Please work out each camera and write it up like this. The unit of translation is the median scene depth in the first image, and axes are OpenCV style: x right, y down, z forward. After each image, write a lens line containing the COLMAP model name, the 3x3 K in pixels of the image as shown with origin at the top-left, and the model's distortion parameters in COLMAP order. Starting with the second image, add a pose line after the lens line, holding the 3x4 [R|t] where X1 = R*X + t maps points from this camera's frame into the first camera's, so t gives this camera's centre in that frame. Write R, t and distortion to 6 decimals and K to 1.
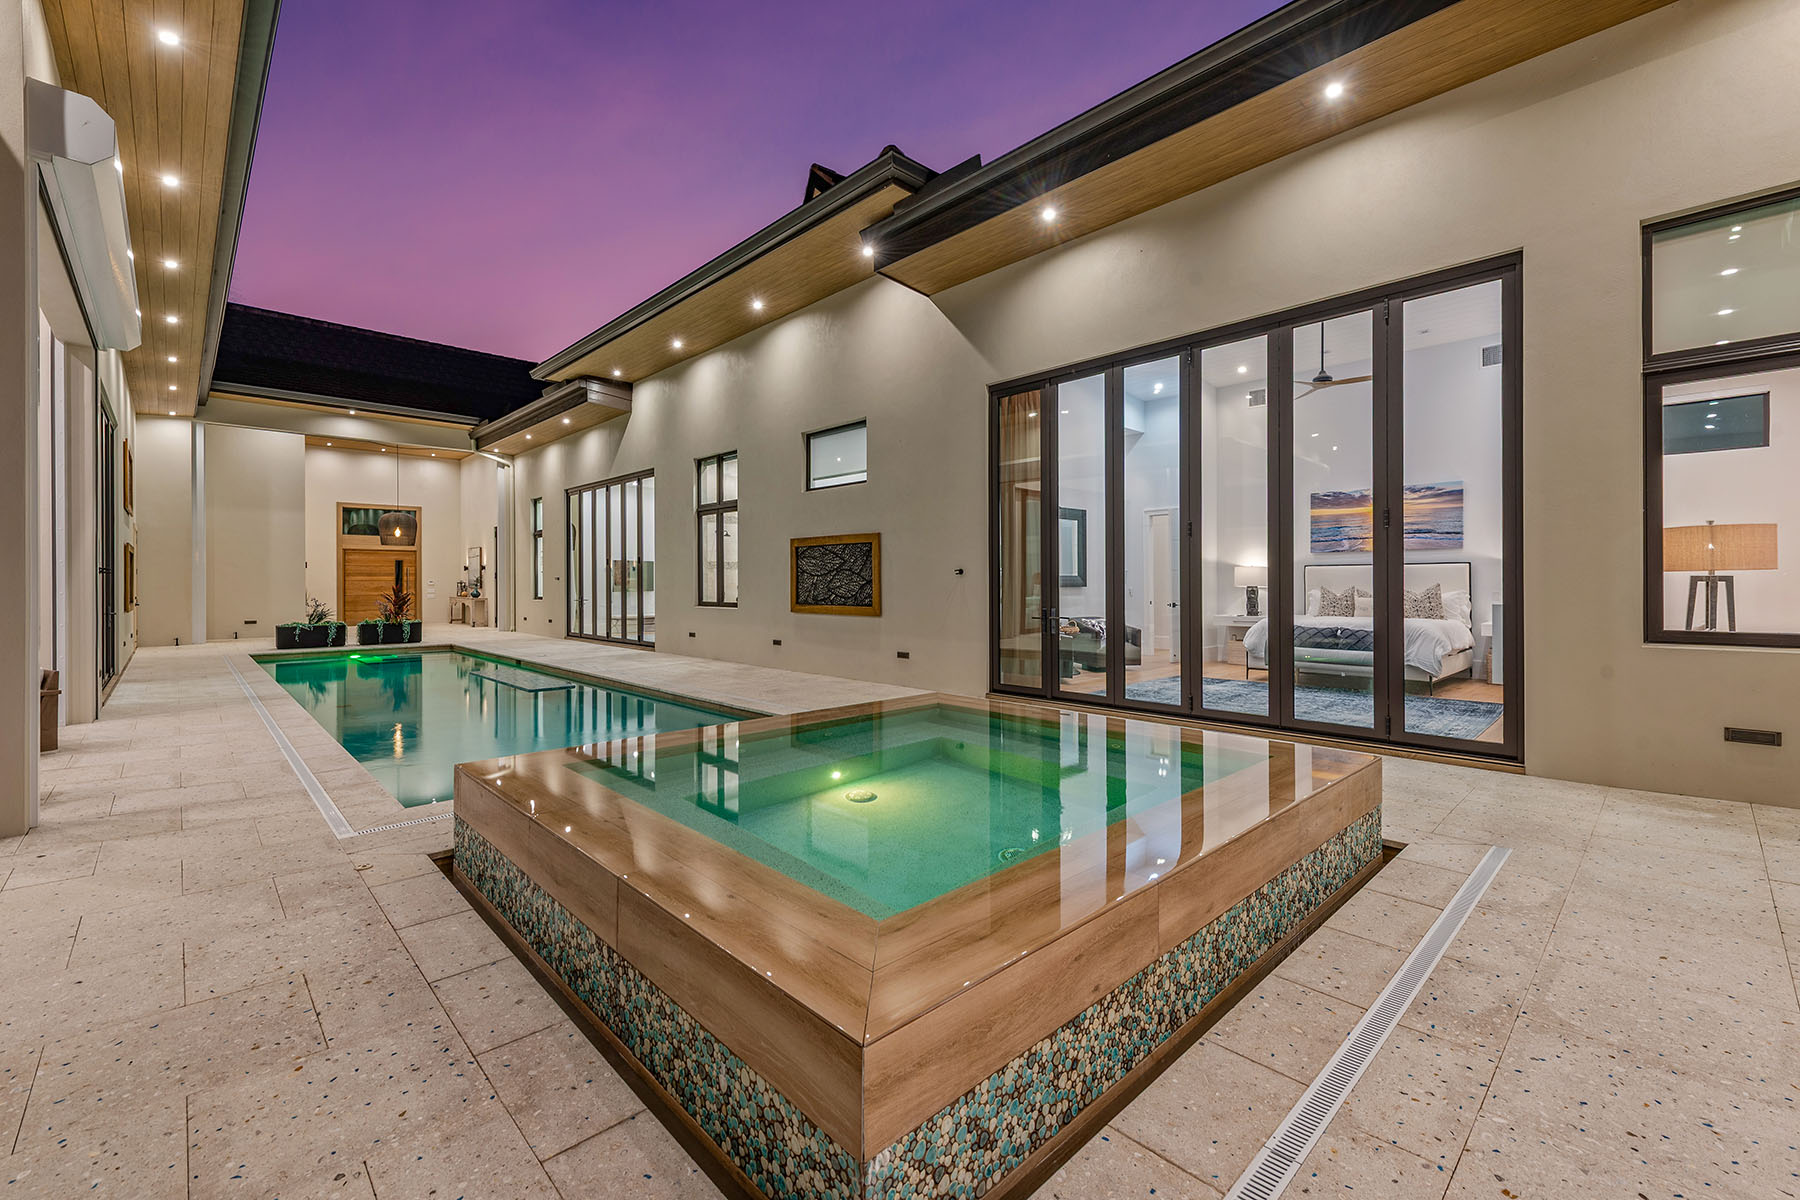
lens RADIAL K [[747.3, 0, 908.0], [0, 747.3, 584.8], [0, 0, 1]] dist [0.013940, -0.000565]
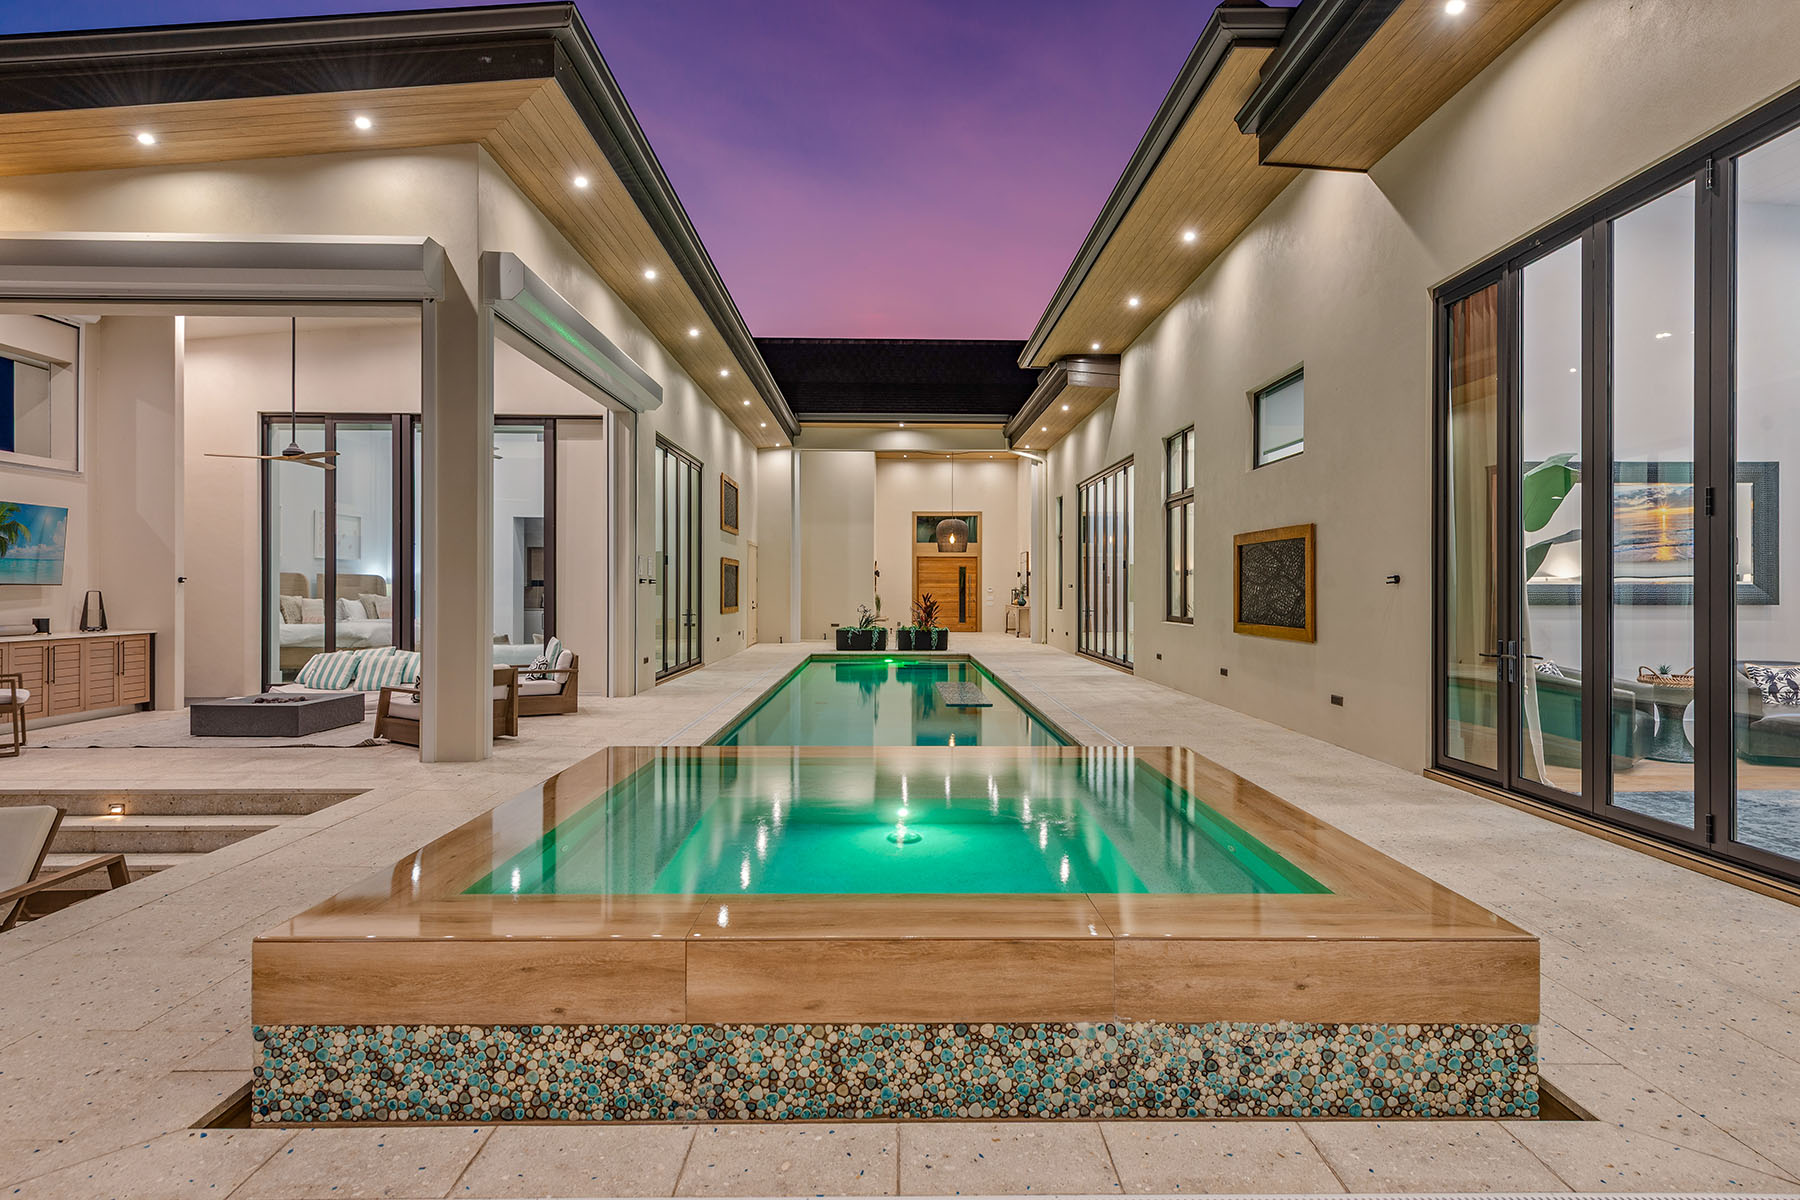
lens RADIAL K [[954.8, 0, 900.4], [0, 954.8, 592.8], [0, 0, 1]] dist [0.014366, -0.002042]
pose [[0.731532, 0.006726, -0.681774, 0.214700], [-0.006162, 0.999976, 0.003253, -0.003907], [0.681779, 0.001821, 0.731556, 0.055397]]
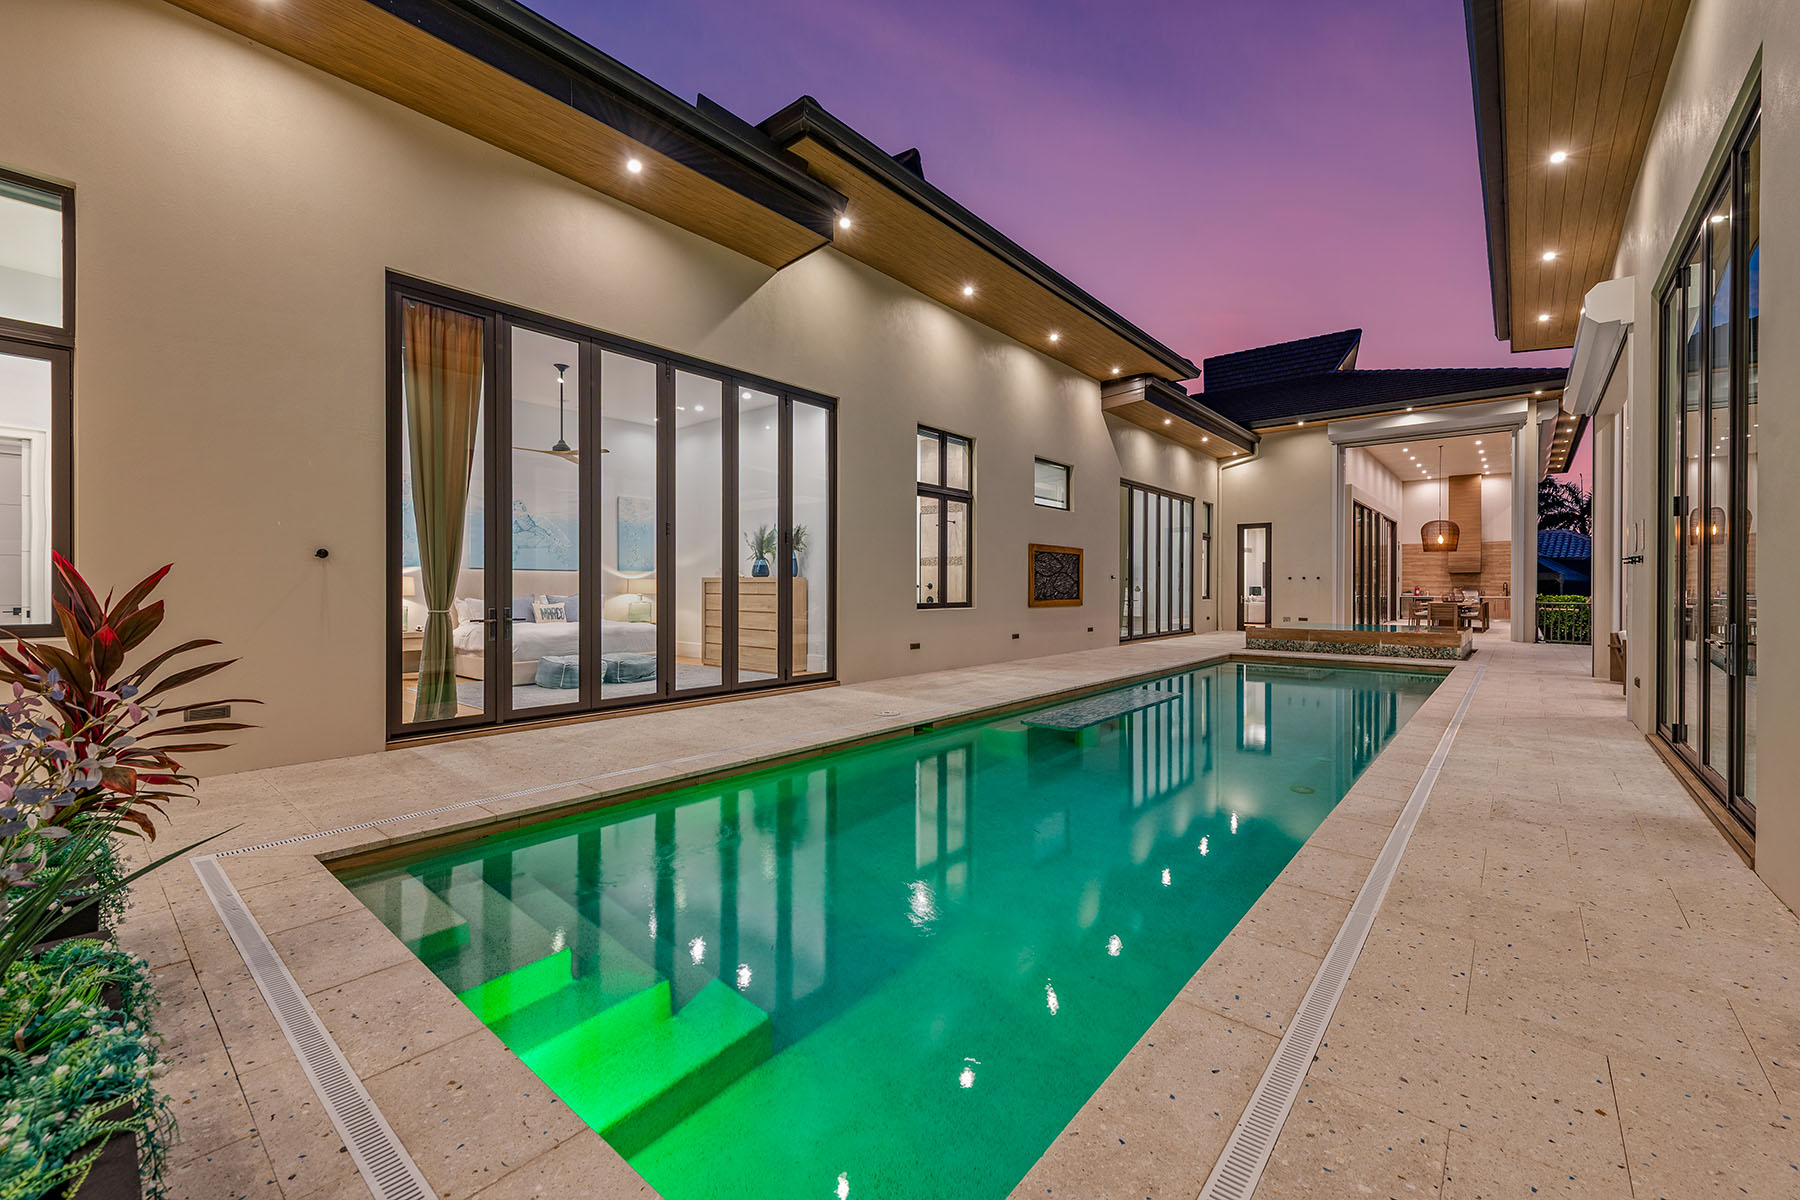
lens RADIAL K [[747.3, 0, 903.6], [0, 747.3, 595.7], [0, 0, 1]] dist [0.013940, -0.000565]
pose [[-0.104435, -0.017457, 0.994379, -1.076079], [-0.009611, 0.999817, 0.016543, 0.001263], [-0.994485, -0.007829, -0.104583, 1.110695]]
